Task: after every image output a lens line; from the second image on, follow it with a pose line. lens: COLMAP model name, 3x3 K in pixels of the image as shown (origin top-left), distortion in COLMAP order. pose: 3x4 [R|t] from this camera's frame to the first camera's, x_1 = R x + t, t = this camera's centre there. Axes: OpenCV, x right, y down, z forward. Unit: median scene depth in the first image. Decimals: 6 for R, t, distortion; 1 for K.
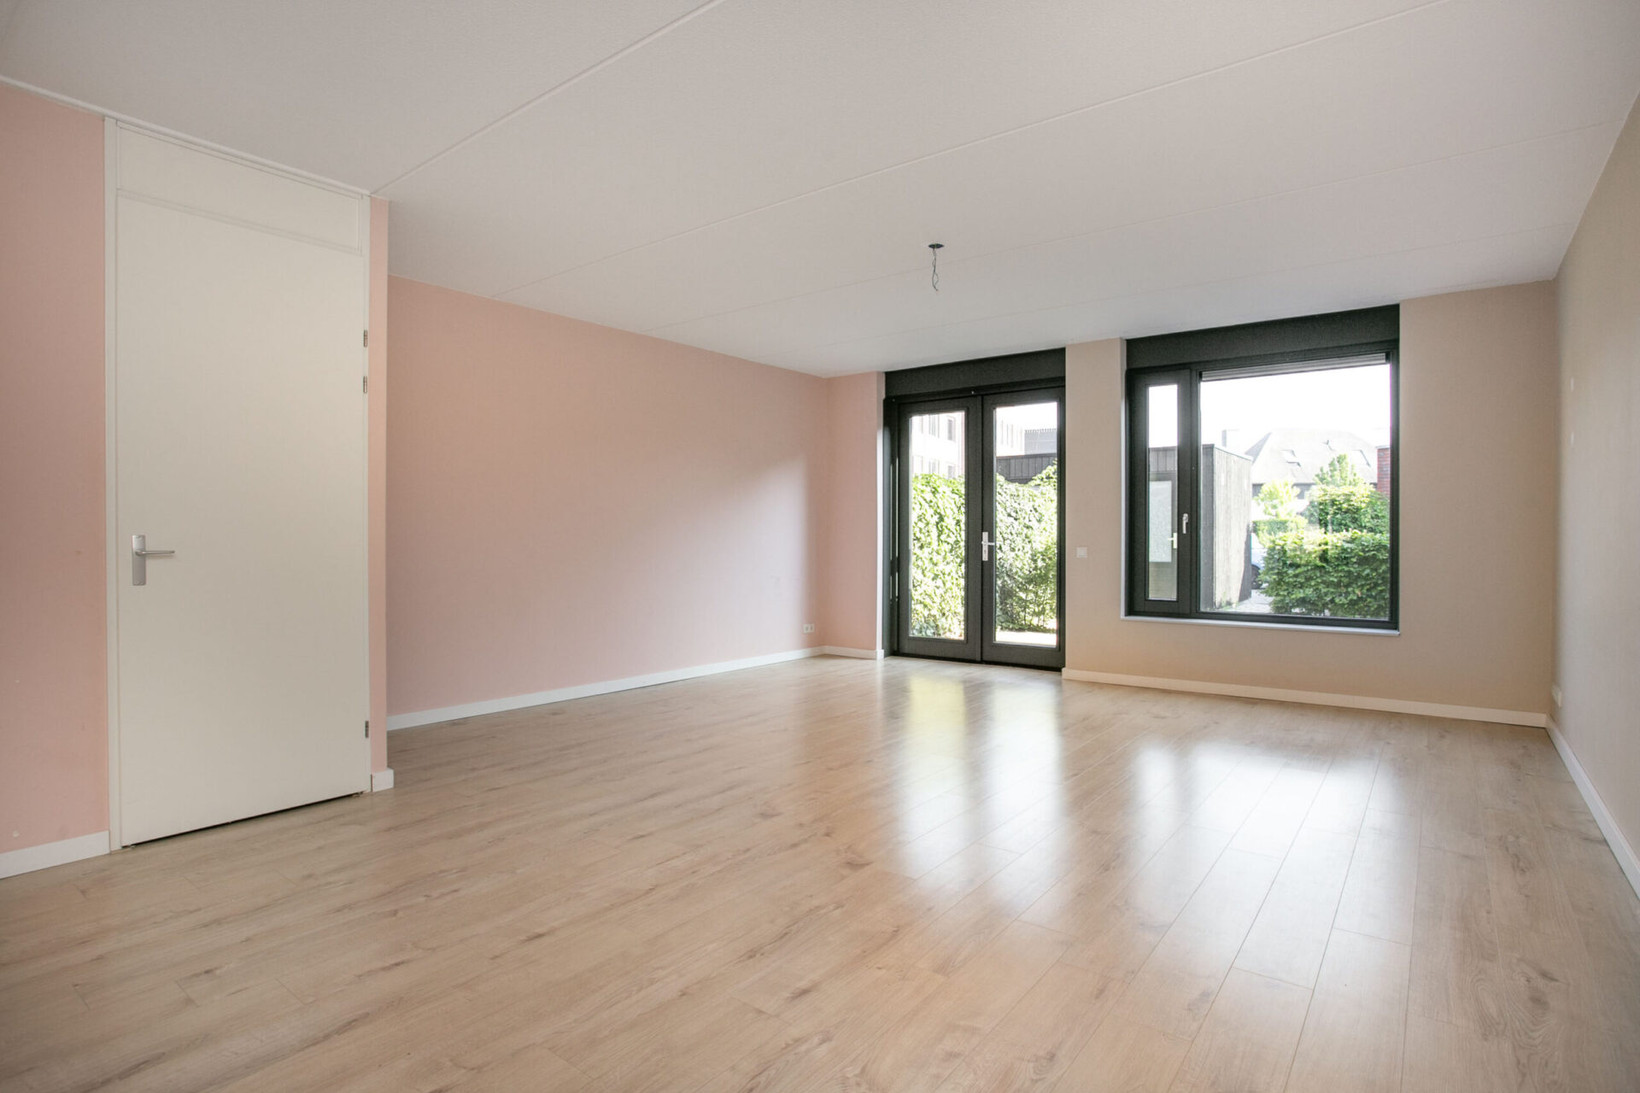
lens RADIAL K [[856.9, 0, 820.0], [0, 856.9, 546.5], [0, 0, 1]] dist [-0.066809, 0.036473]
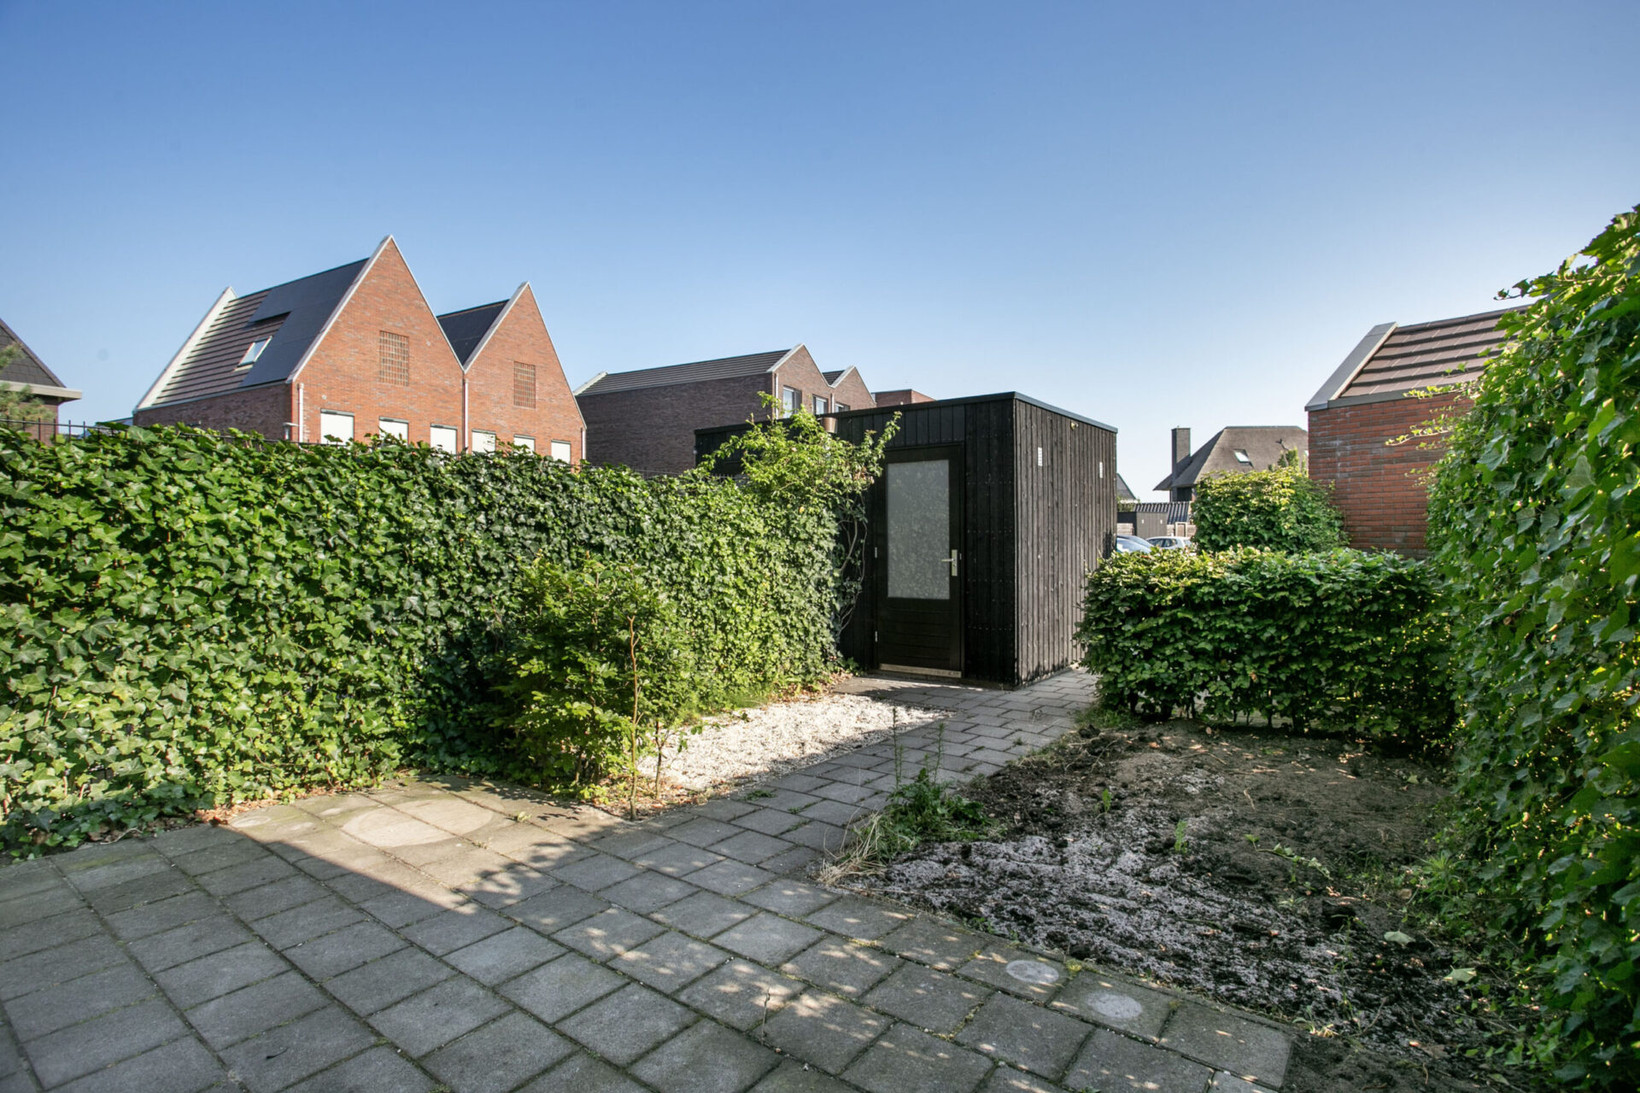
lens RADIAL K [[804.9, 0, 826.3], [0, 804.9, 536.8], [0, 0, 1]] dist [-0.068912, 0.027633]
pose [[0.999955, -0.003710, 0.008763, 0.372197], [0.003829, 0.999901, -0.013574, -0.019934], [-0.008712, 0.013607, 0.999869, 0.516077]]
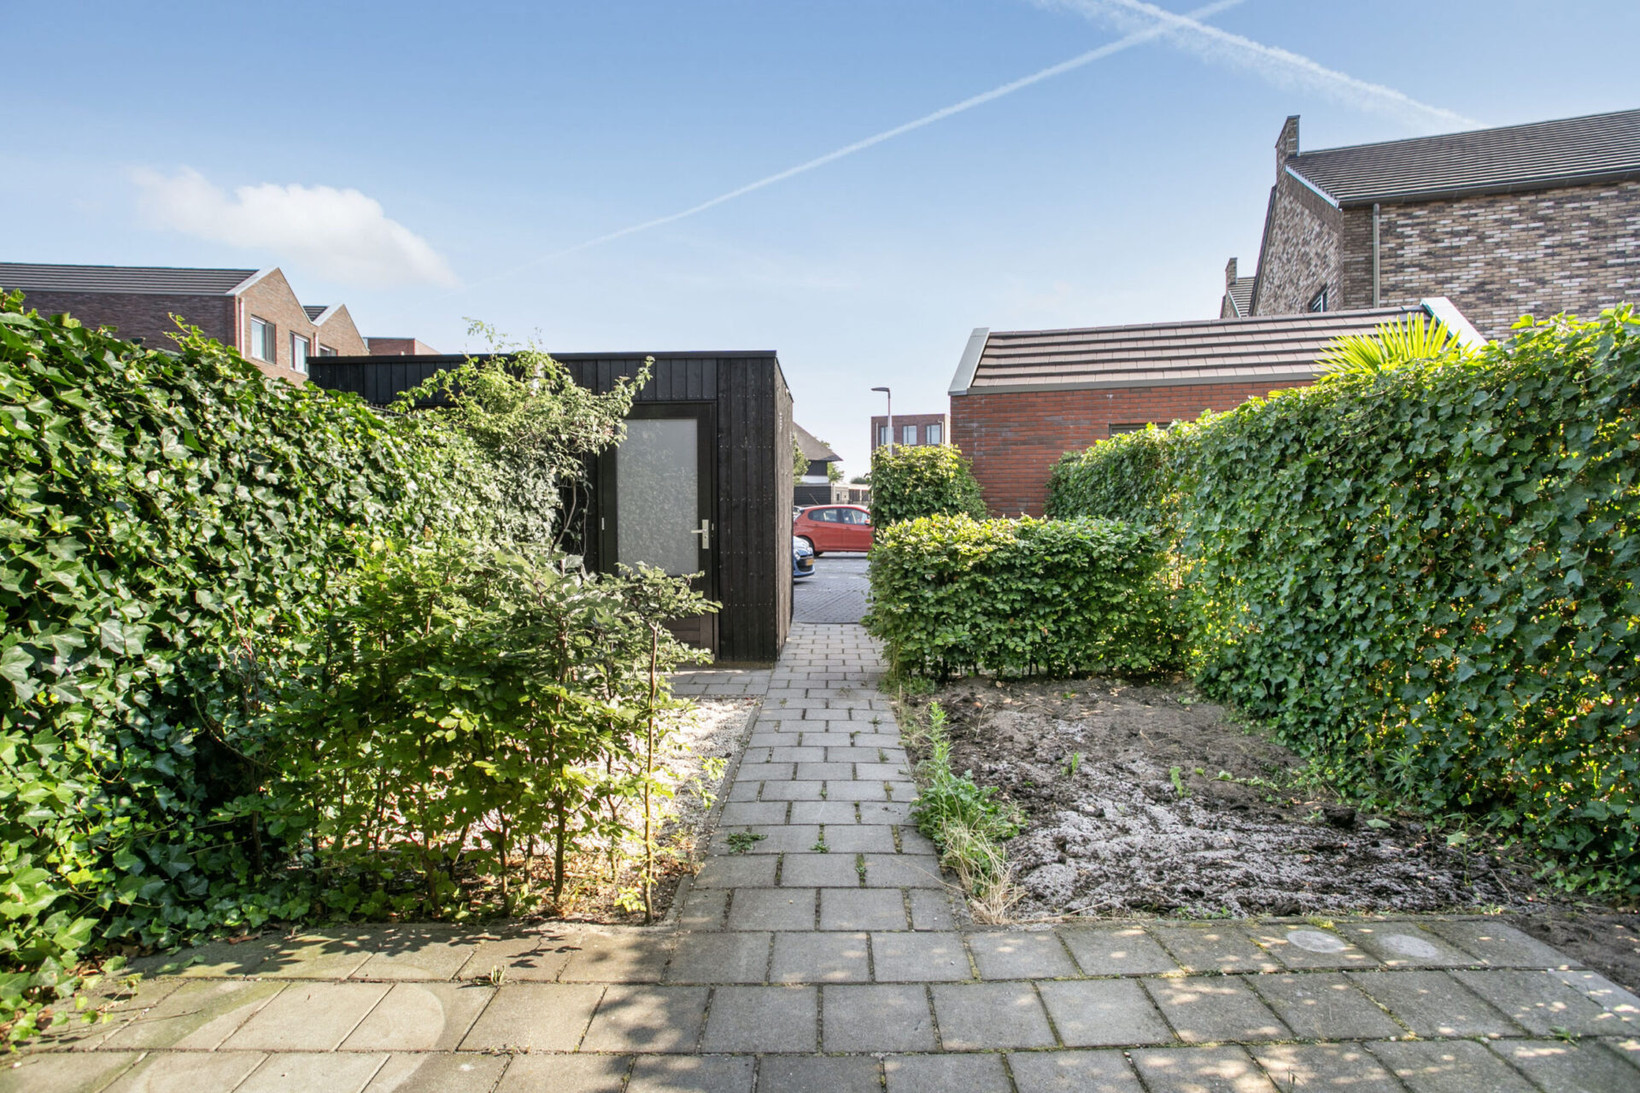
lens RADIAL K [[804.9, 0, 826.3], [0, 804.9, 536.8], [0, 0, 1]] dist [-0.068912, 0.027633]
pose [[0.795845, -0.025169, 0.604977, 0.203813], [0.010566, 0.999561, 0.027685, -0.020851], [-0.605408, -0.015641, 0.795761, 0.643002]]
